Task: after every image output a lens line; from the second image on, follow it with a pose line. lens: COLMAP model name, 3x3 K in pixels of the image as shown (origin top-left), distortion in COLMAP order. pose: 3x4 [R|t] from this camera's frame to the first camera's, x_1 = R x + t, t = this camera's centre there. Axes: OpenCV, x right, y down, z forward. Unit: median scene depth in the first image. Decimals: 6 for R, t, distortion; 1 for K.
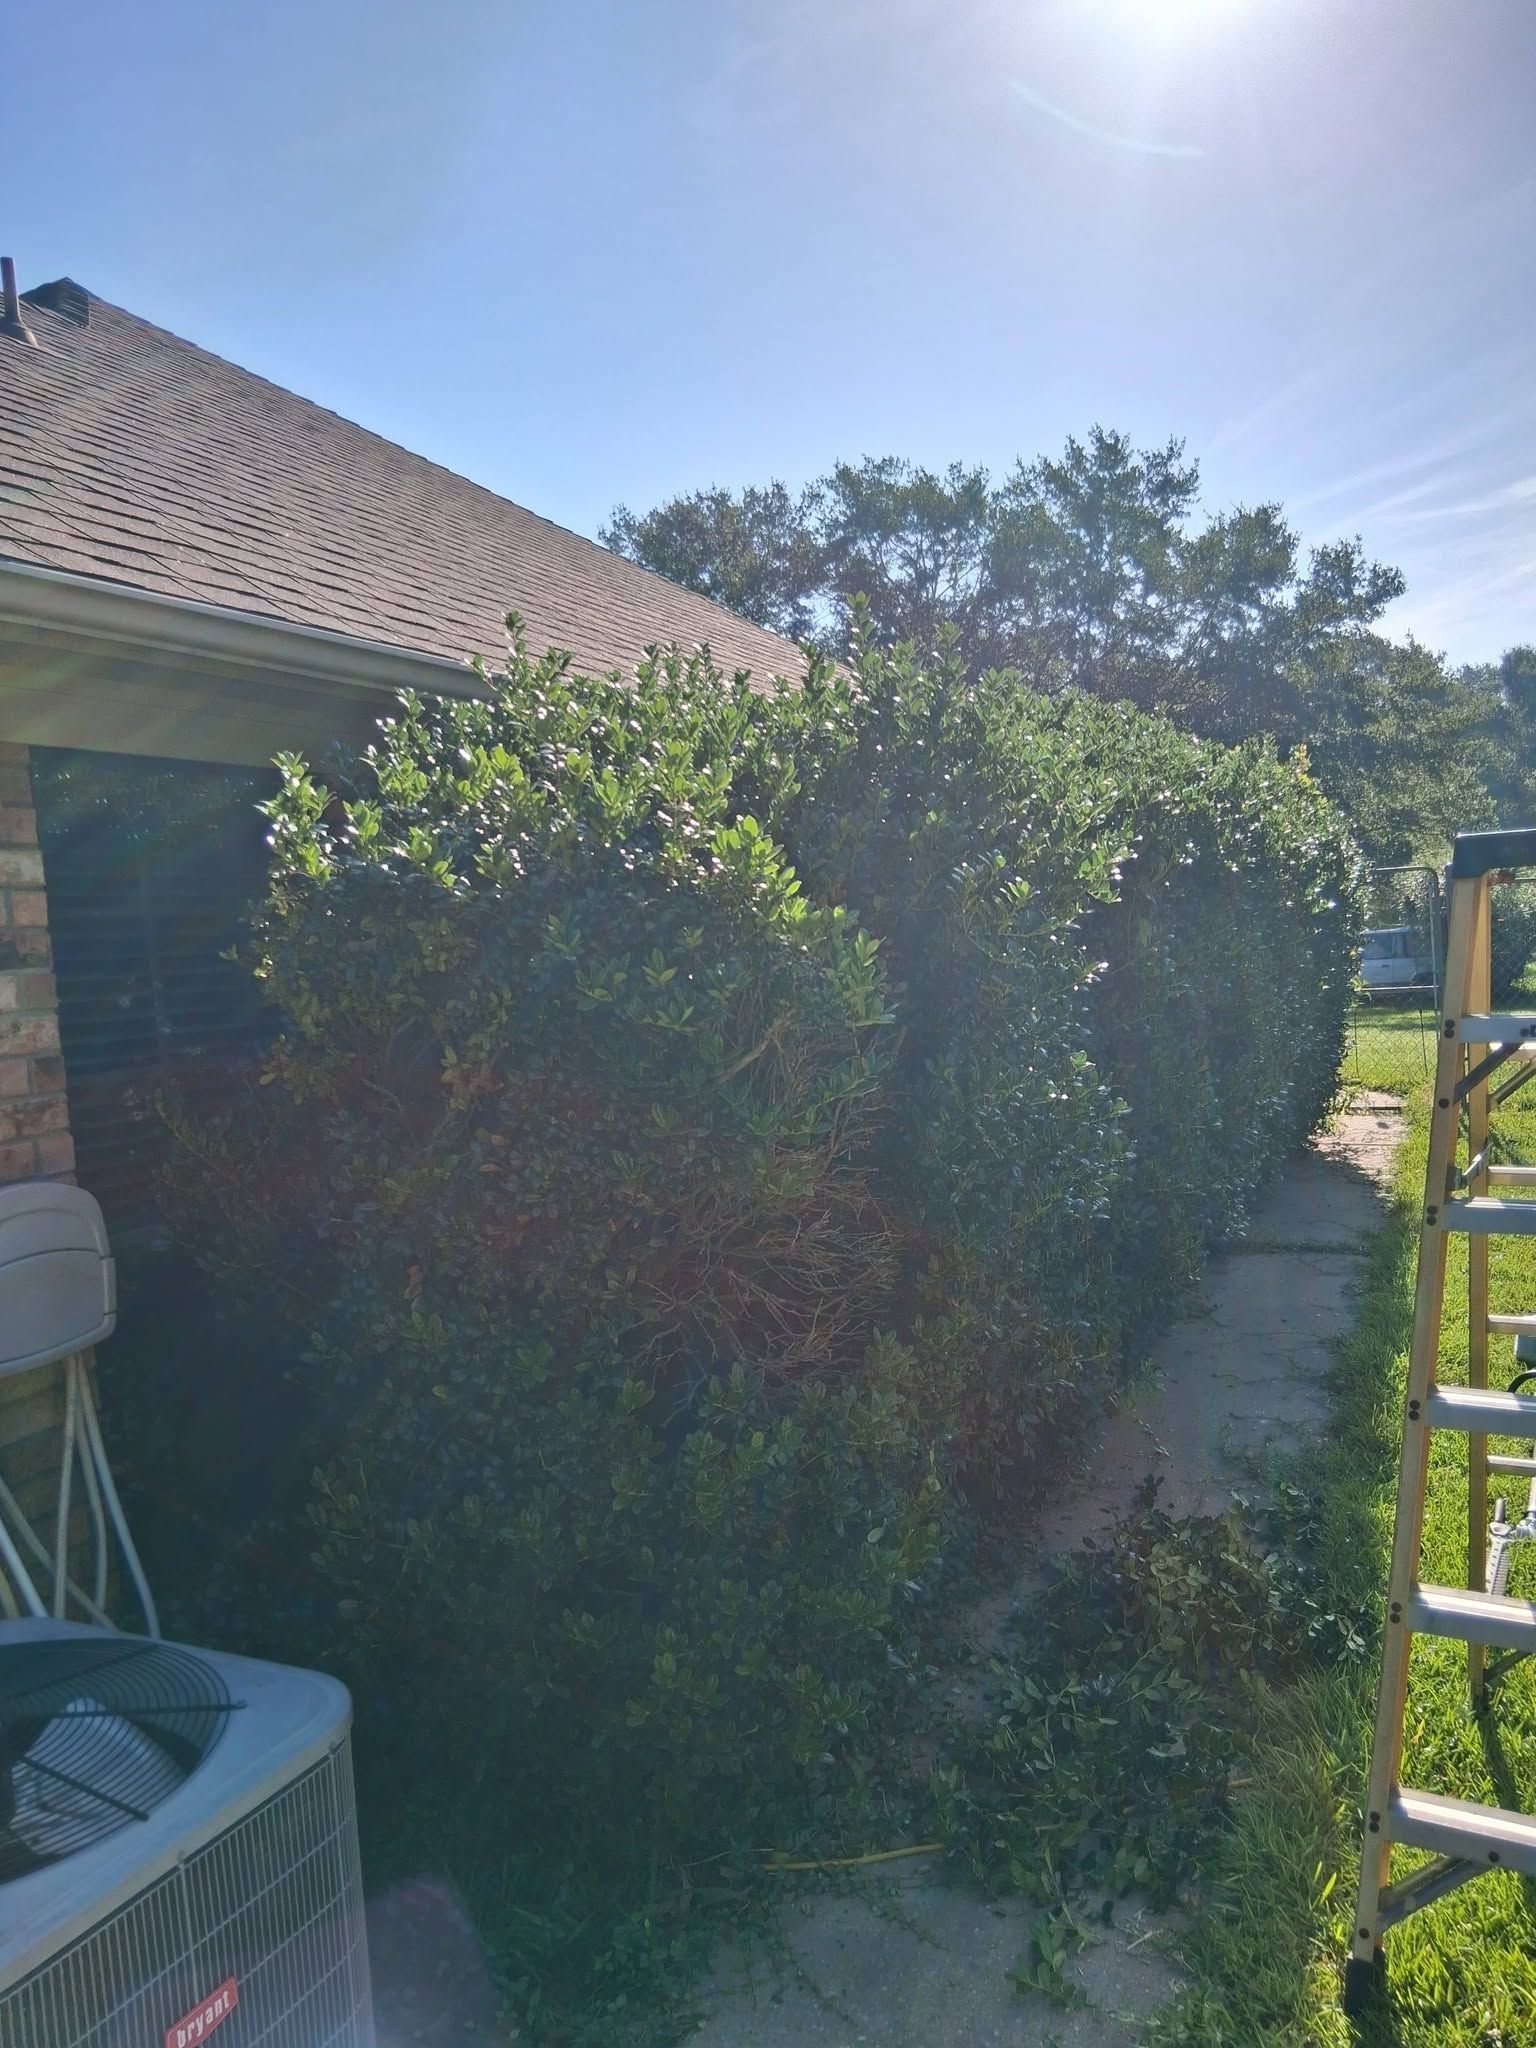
lens RADIAL K [[1525.5, 0, 767.2], [0, 1525.5, 1120.0], [0, 0, 1]] dist [-0.066208, 0.000213]
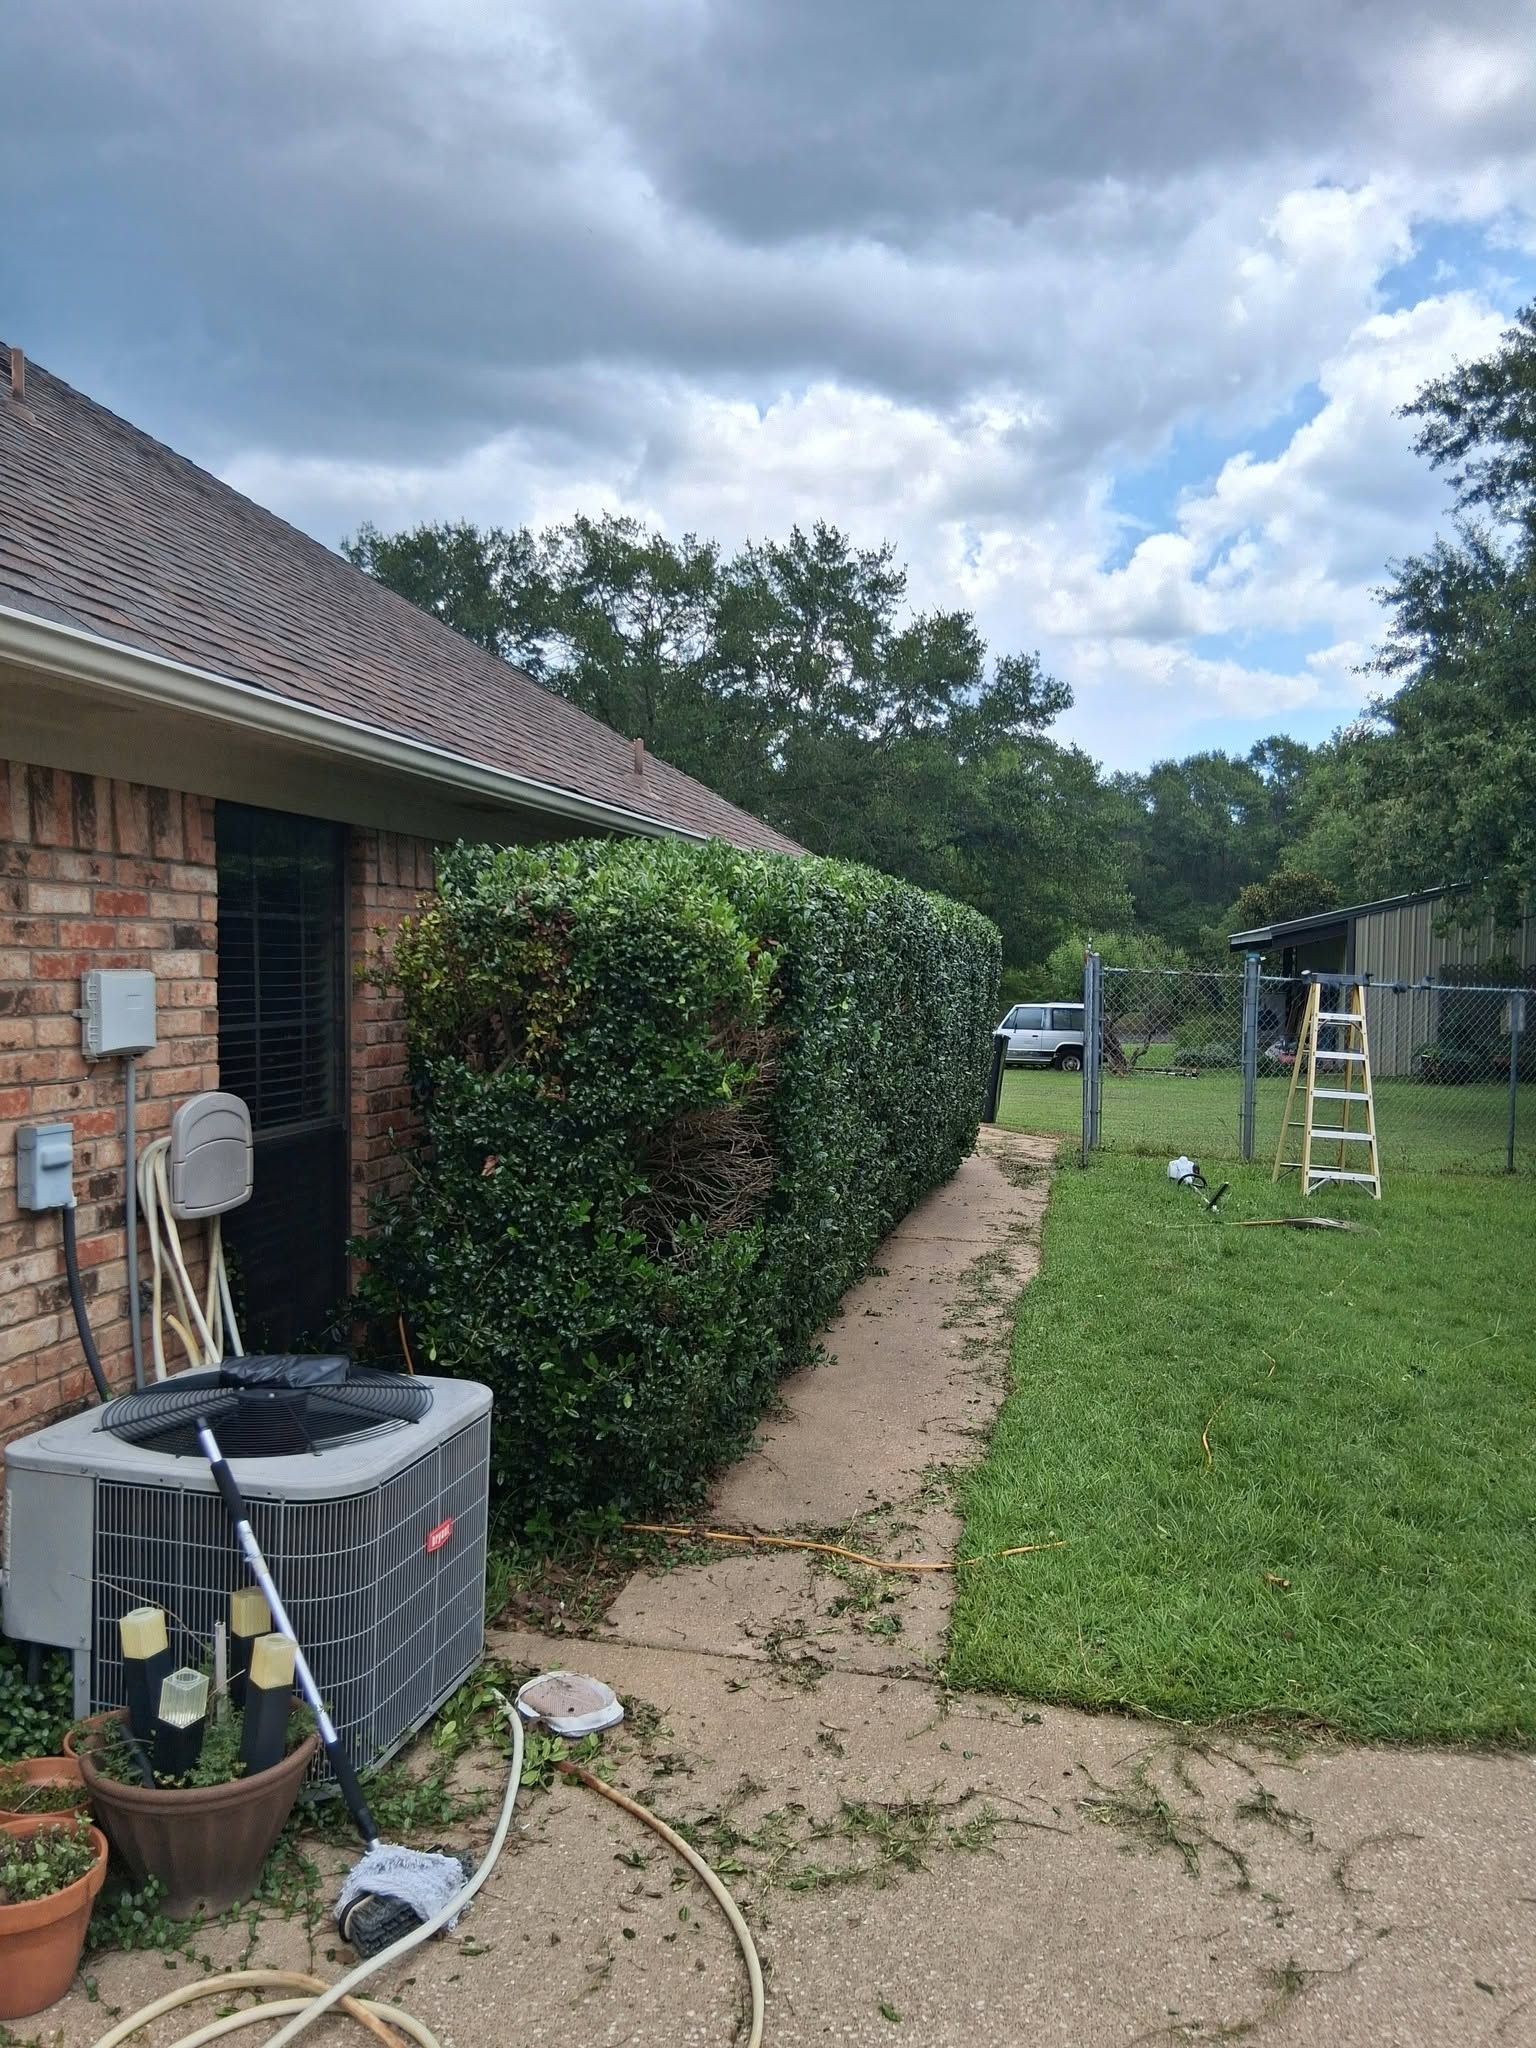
lens RADIAL K [[1559.0, 0, 769.3], [0, 1559.0, 1053.3], [0, 0, 1]] dist [0.144663, -0.234197]
pose [[0.971736, 0.073686, 0.224275, -0.050265], [-0.059607, 0.995840, -0.068920, 0.012713], [-0.228421, 0.053604, 0.972086, -0.107764]]
